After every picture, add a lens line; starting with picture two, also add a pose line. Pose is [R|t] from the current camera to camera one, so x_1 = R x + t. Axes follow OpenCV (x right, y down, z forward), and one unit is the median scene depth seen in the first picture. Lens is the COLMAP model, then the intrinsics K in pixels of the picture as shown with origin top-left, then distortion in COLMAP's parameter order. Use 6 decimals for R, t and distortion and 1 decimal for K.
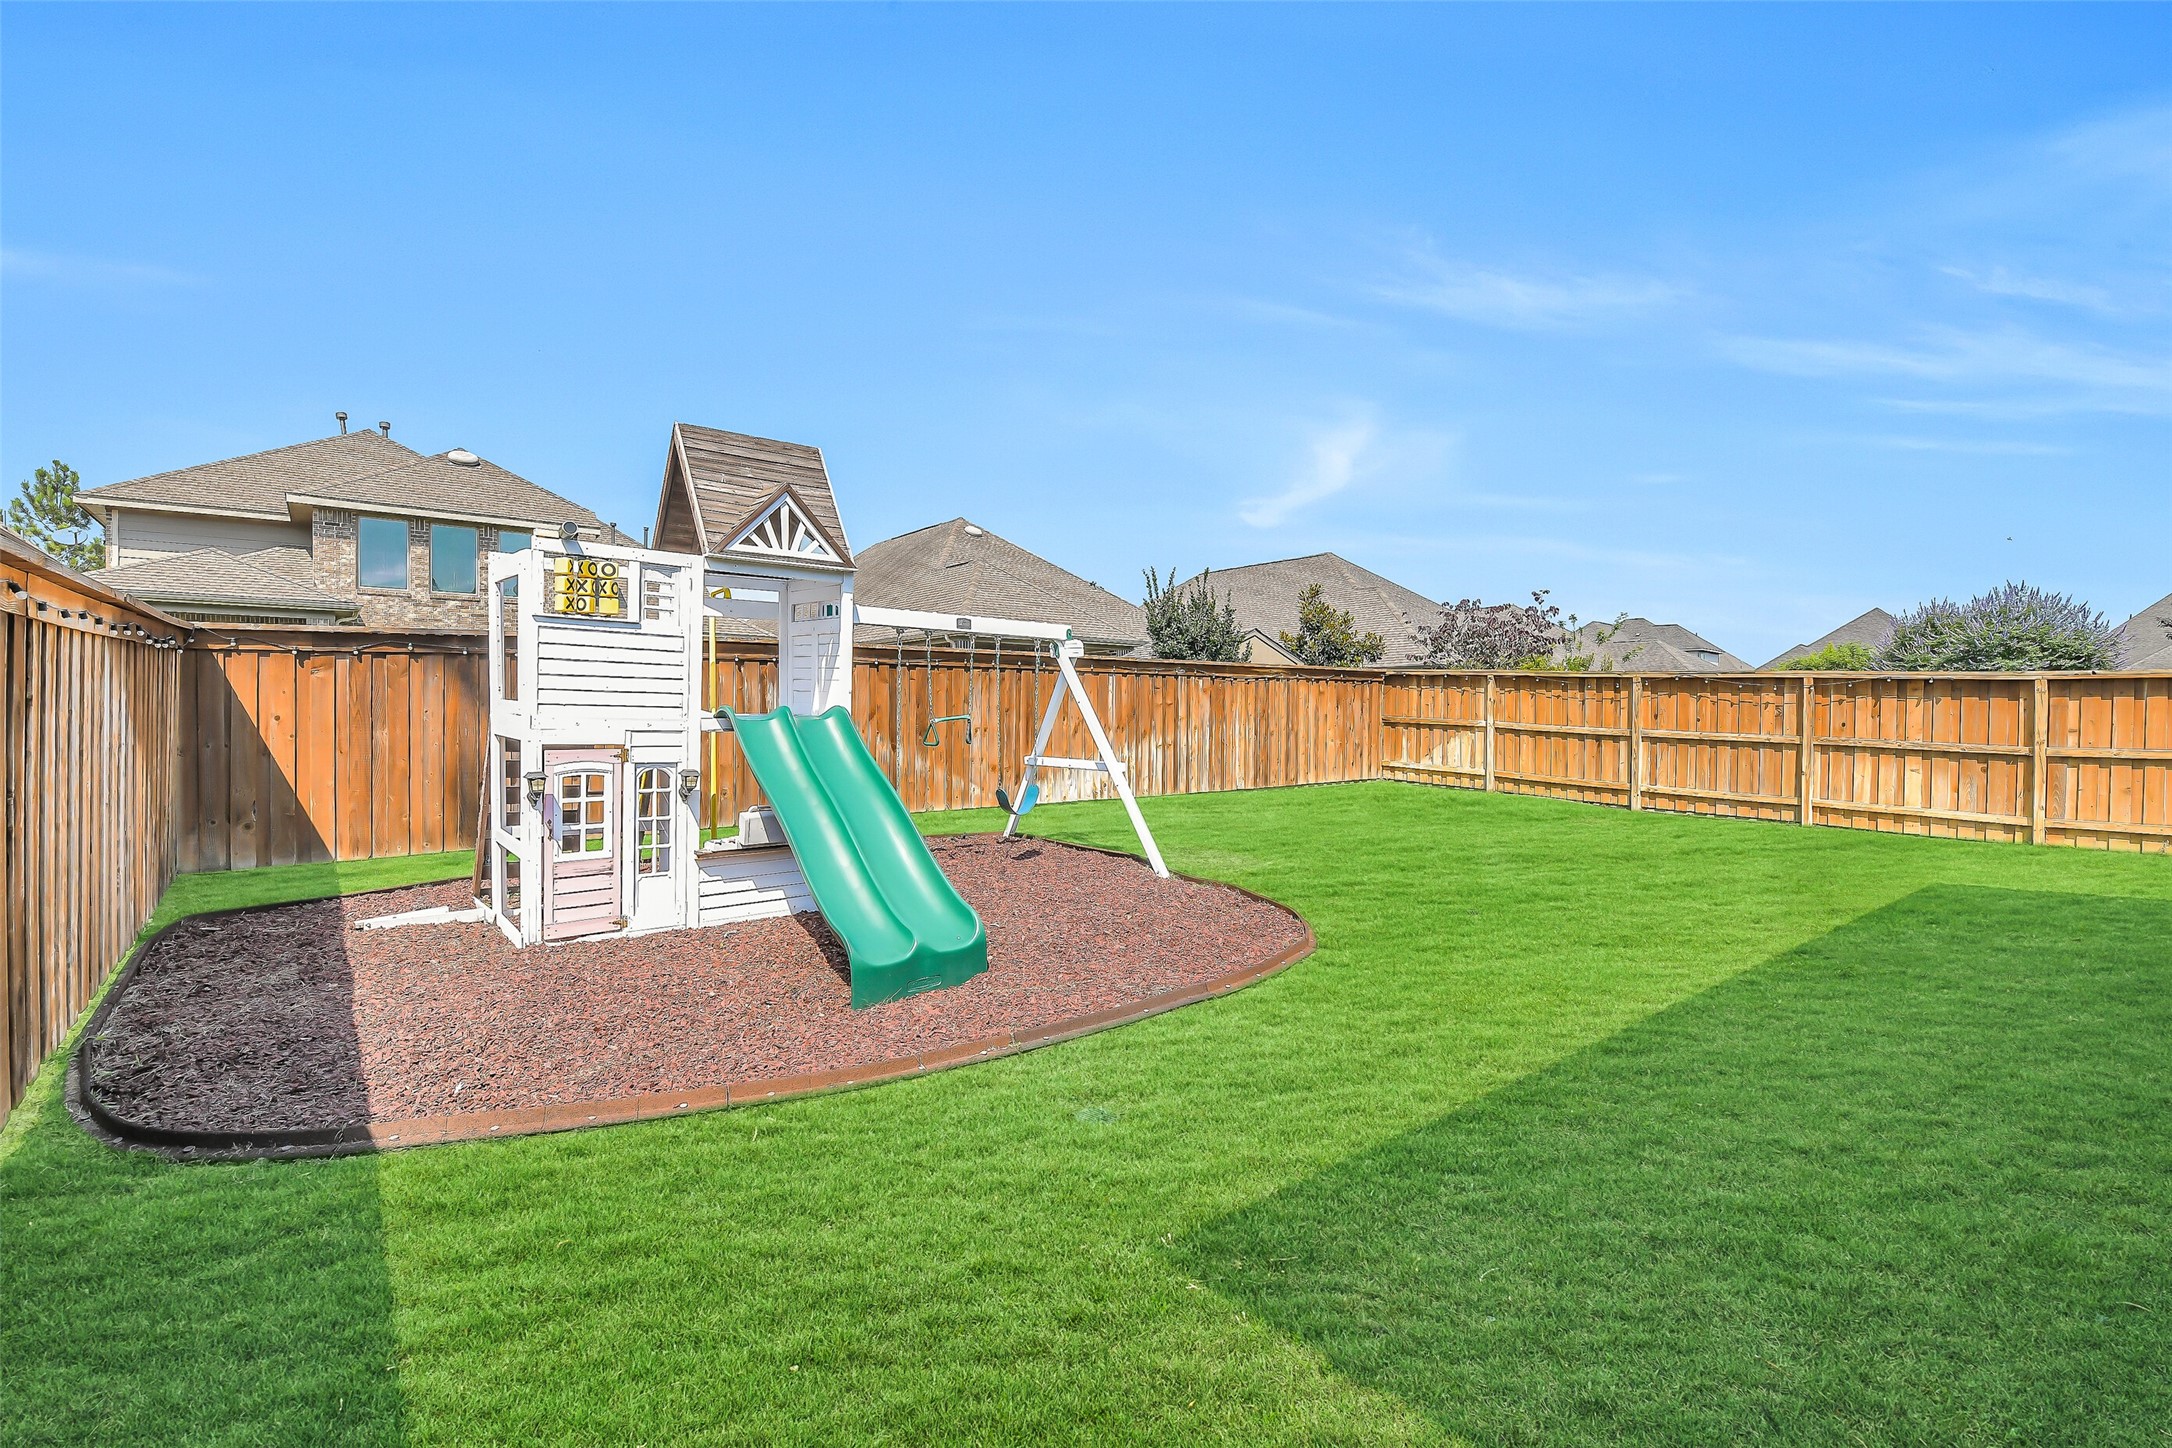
lens RADIAL K [[937.5, 0, 1086.0], [0, 937.5, 724.0], [0, 0, 1]] dist [0.013142, -0.005395]
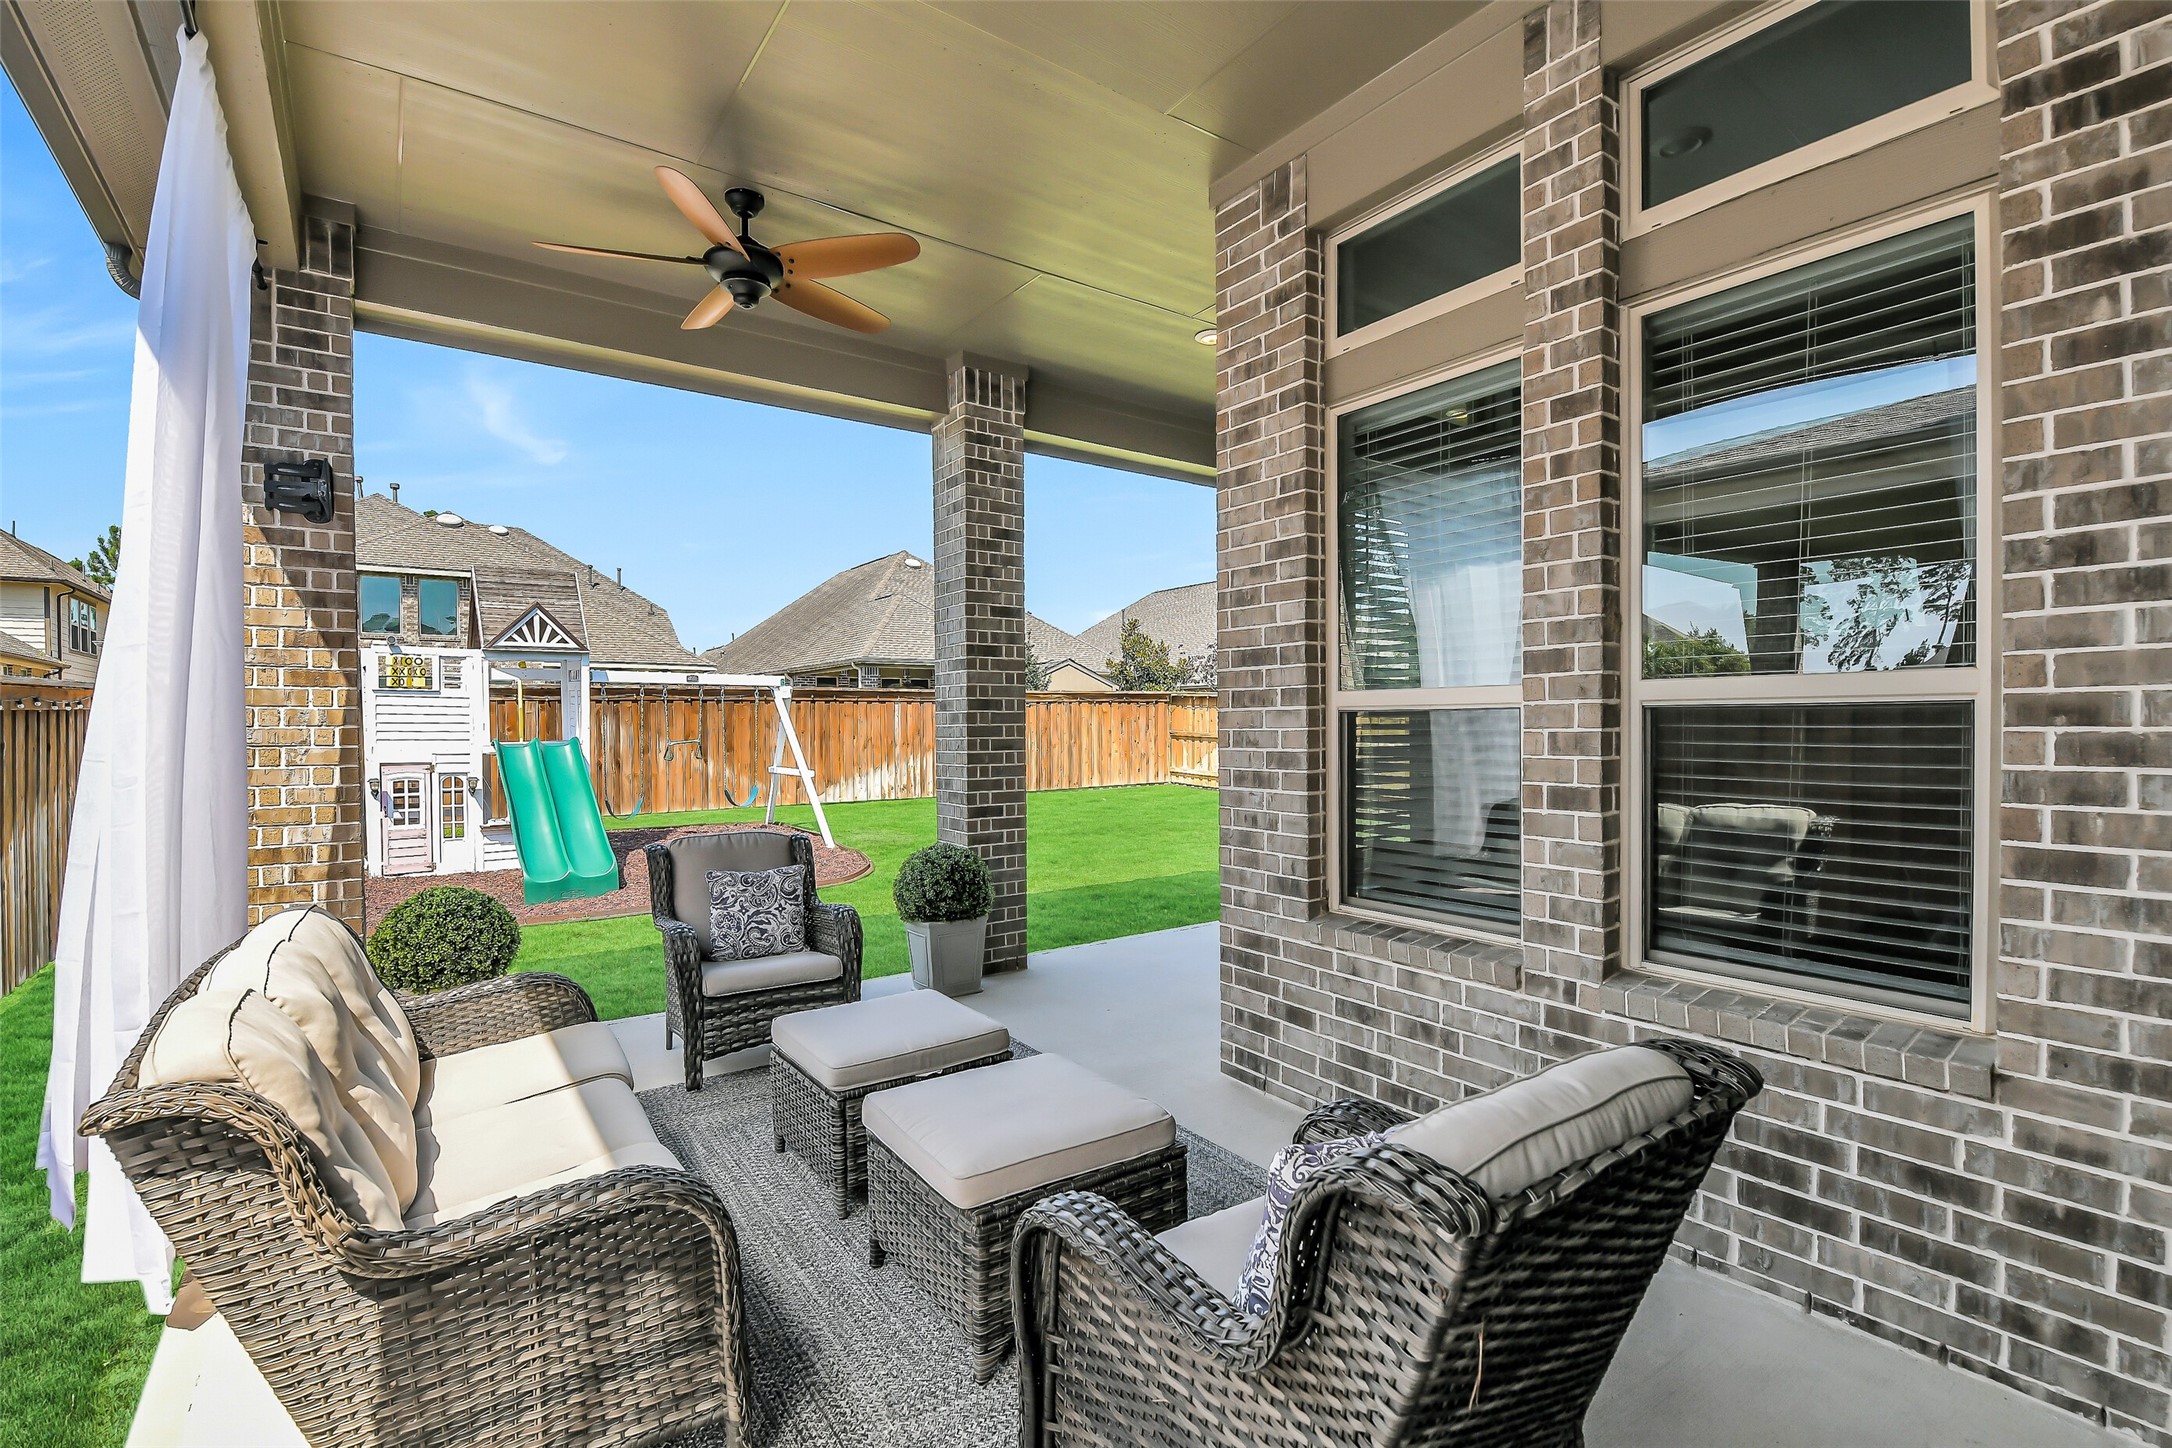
lens RADIAL K [[967.4, 0, 1092.1], [0, 967.4, 732.6], [0, 0, 1]] dist [0.011441, -0.000467]
pose [[0.998512, -0.010352, -0.053536, 0.576492], [0.010391, 0.999946, 0.000448, -0.014861], [0.053529, -0.001003, 0.998566, -0.502721]]
